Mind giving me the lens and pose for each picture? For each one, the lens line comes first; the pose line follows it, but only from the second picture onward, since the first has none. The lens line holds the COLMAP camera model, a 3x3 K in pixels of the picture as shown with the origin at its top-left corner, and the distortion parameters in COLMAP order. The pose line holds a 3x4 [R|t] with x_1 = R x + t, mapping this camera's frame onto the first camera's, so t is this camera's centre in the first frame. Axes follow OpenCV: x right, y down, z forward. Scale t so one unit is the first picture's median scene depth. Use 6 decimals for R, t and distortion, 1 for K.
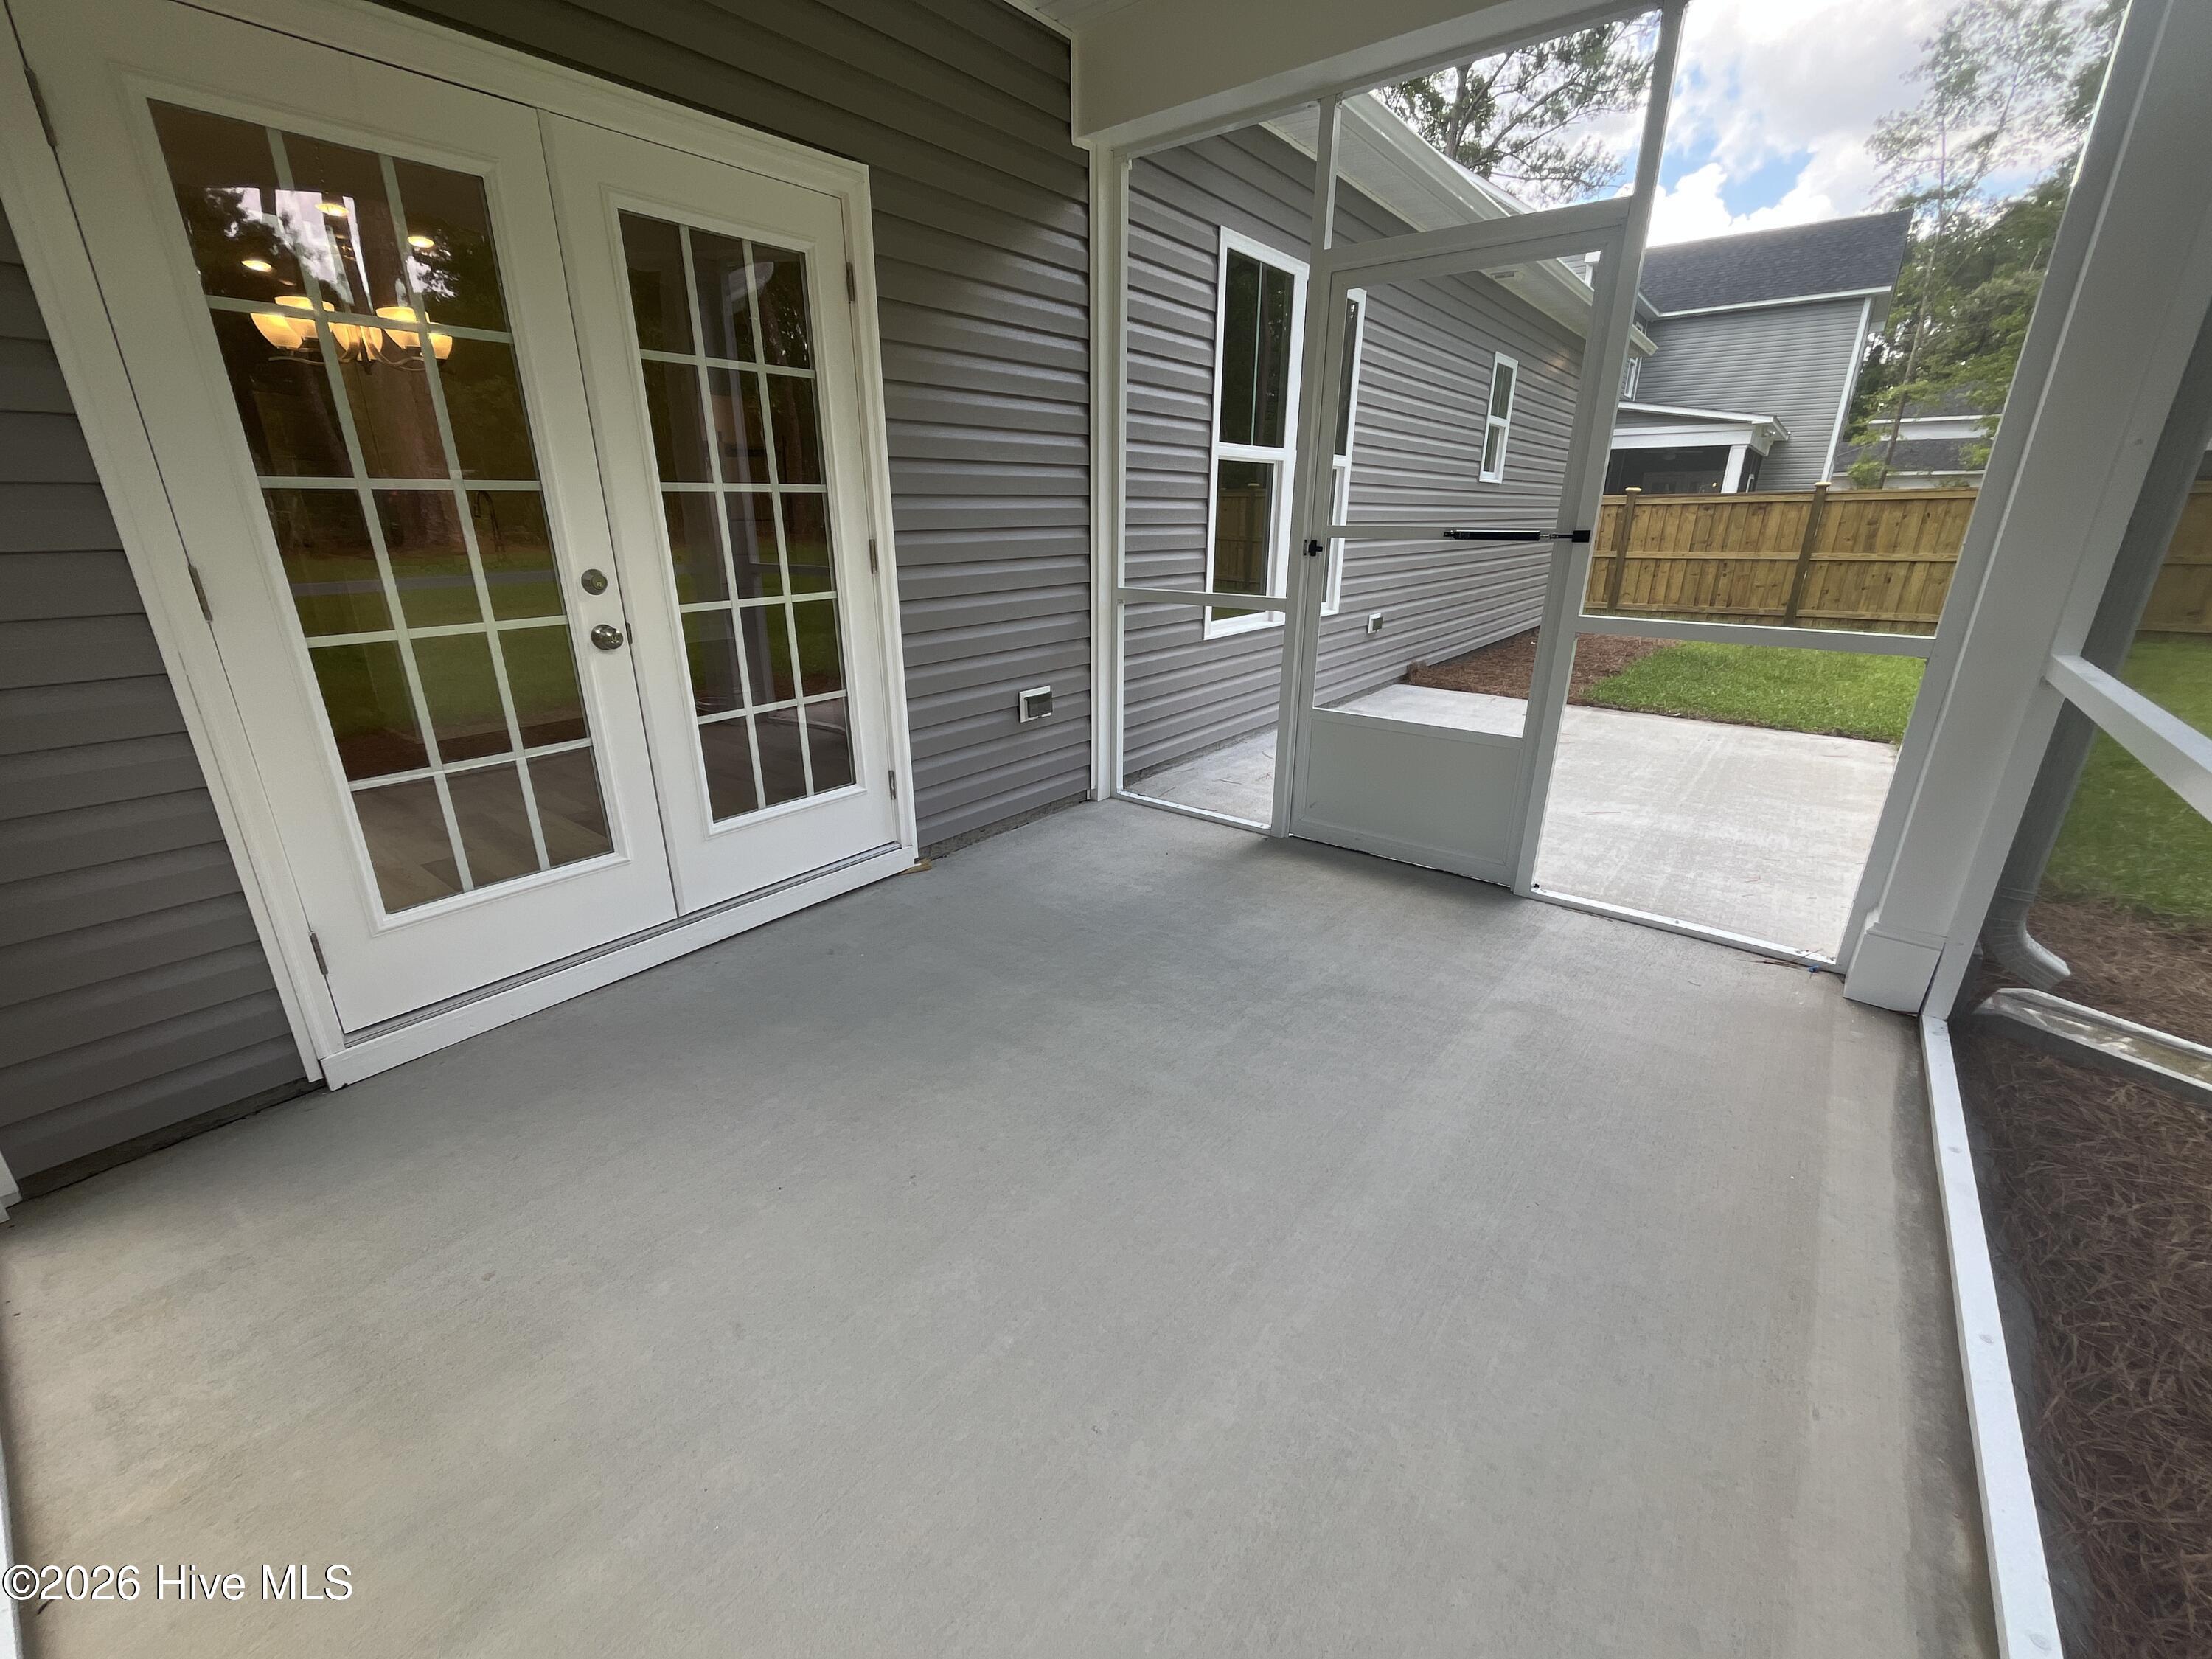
lens RADIAL K [[910.9, 0, 1099.4], [0, 910.9, 830.6], [0, 0, 1]] dist [-0.004431, -0.000518]
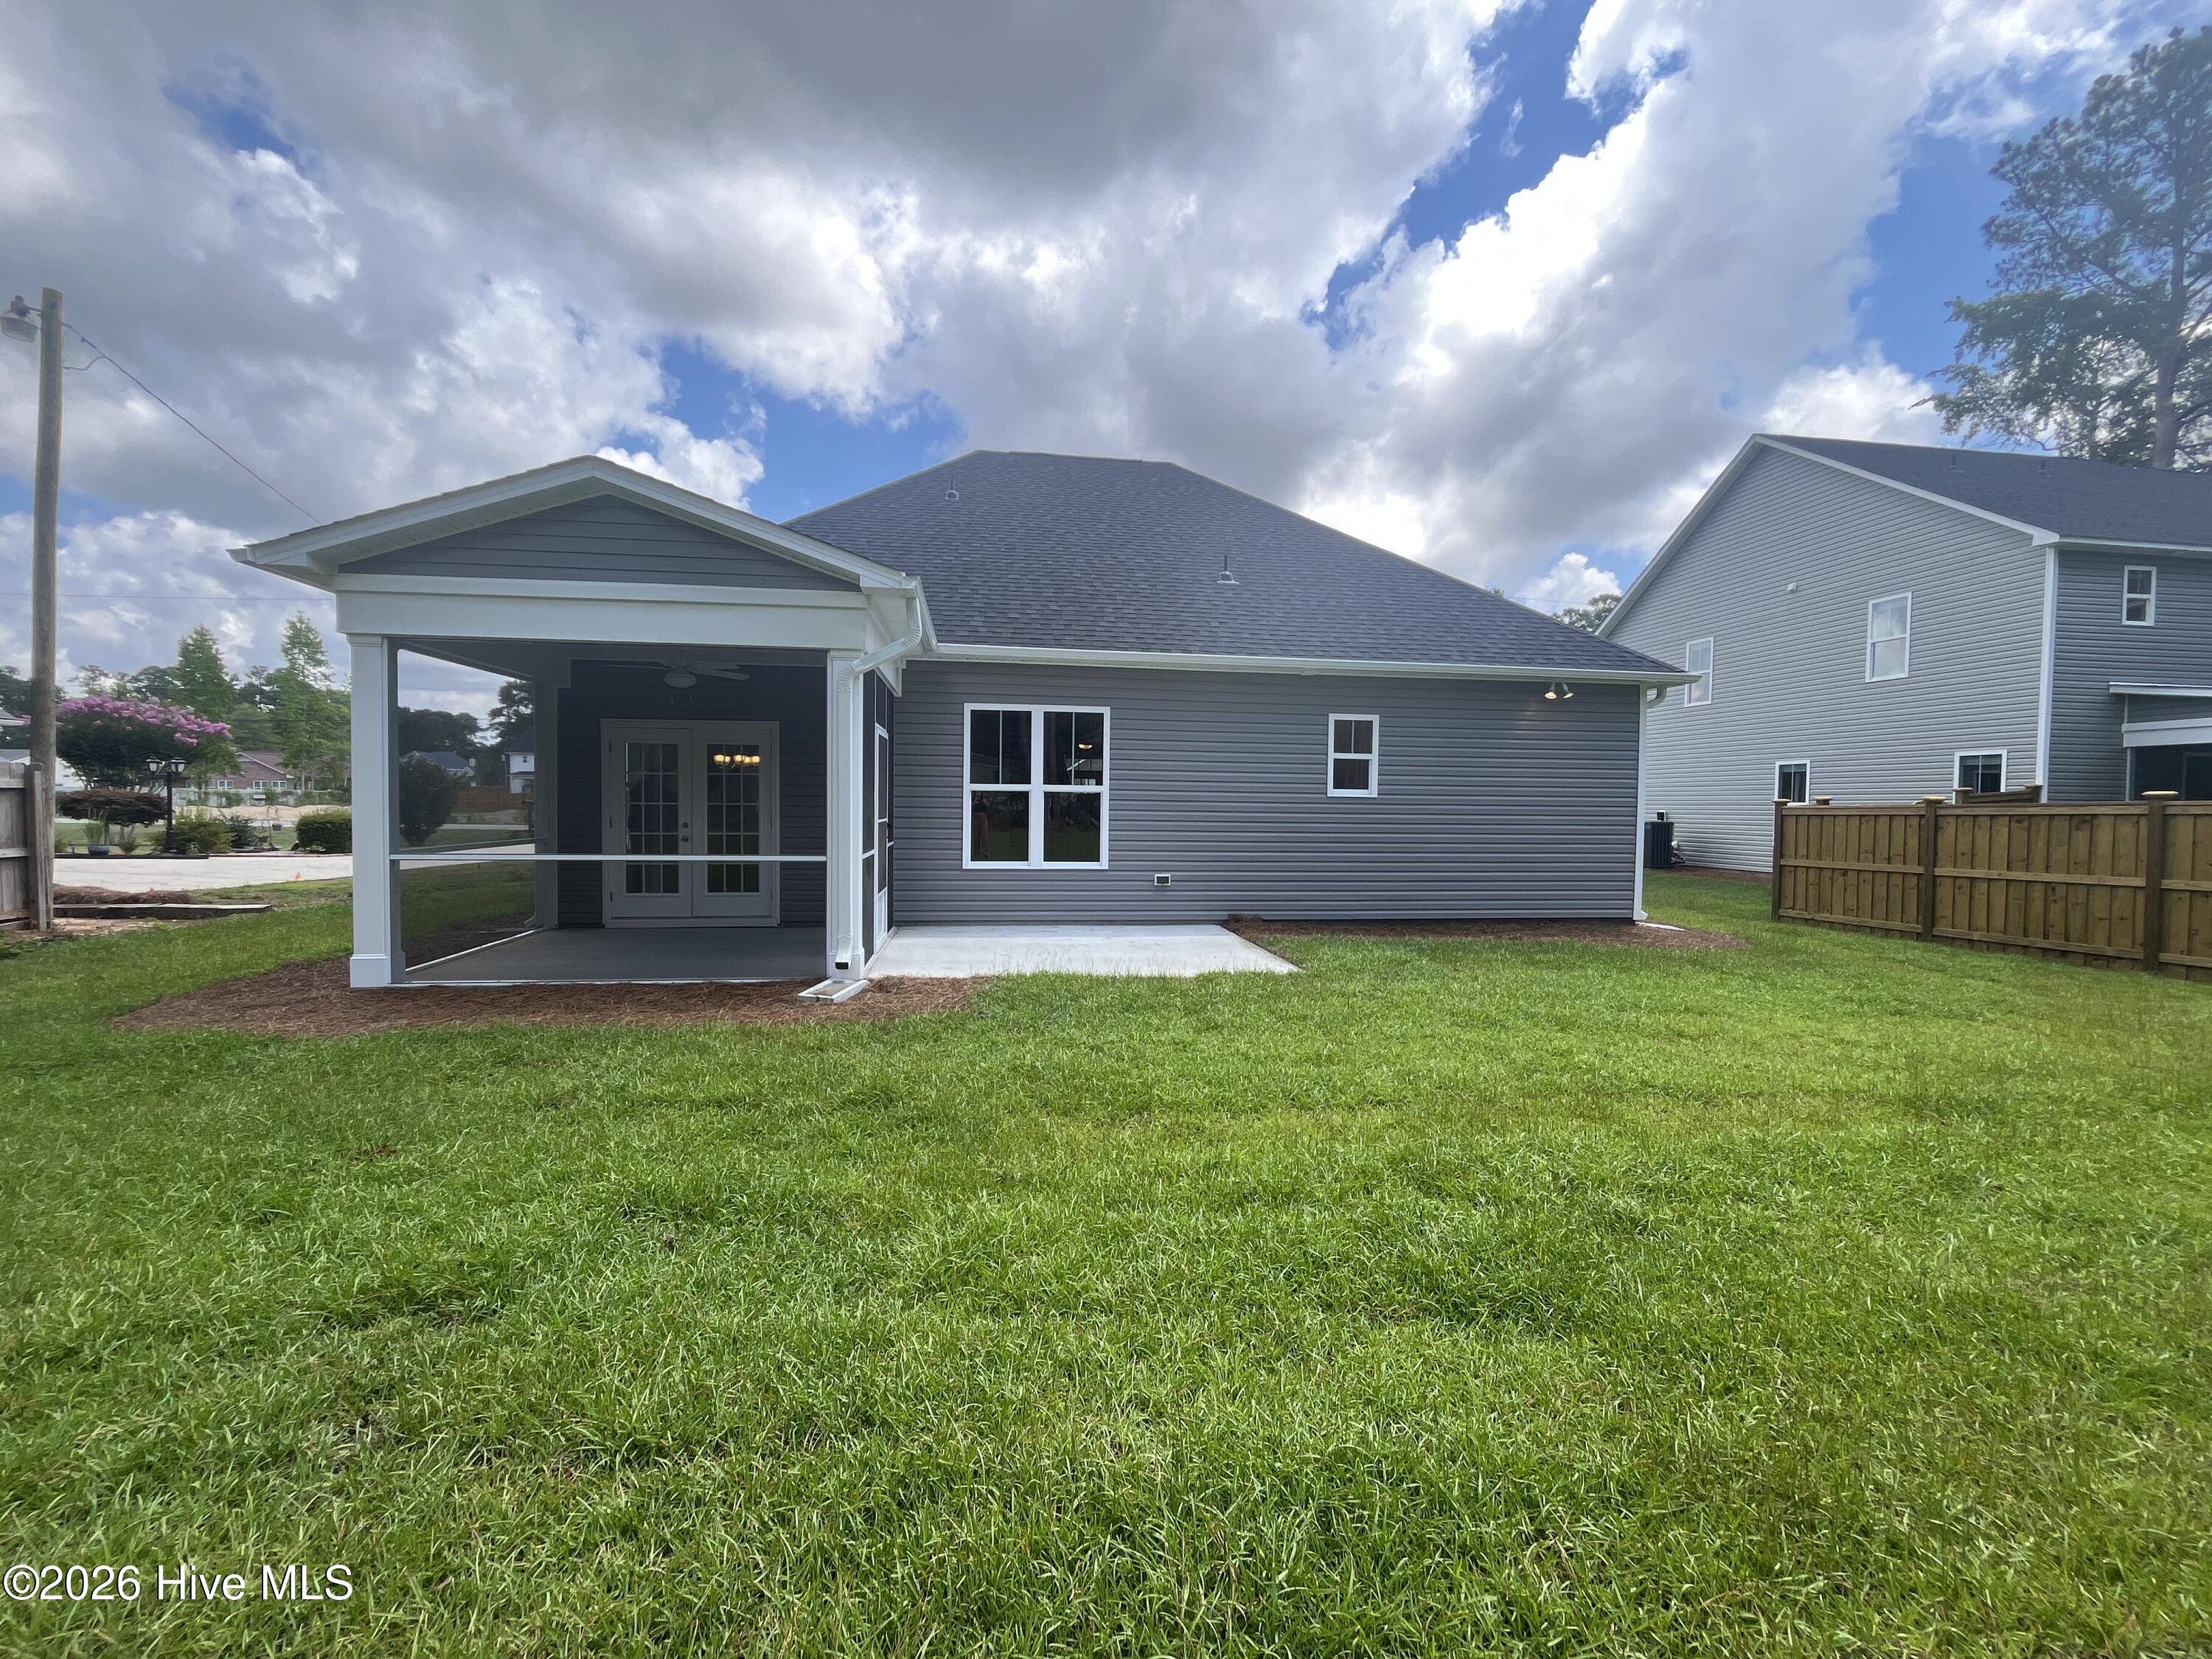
lens RADIAL K [[910.9, 0, 1099.4], [0, 910.9, 830.6], [0, 0, 1]] dist [-0.004431, -0.000518]
pose [[0.705887, 0.028895, -0.707735, 0.670890], [-0.246081, 0.946936, -0.206778, 0.025602], [0.664205, 0.320122, 0.675540, -0.097321]]
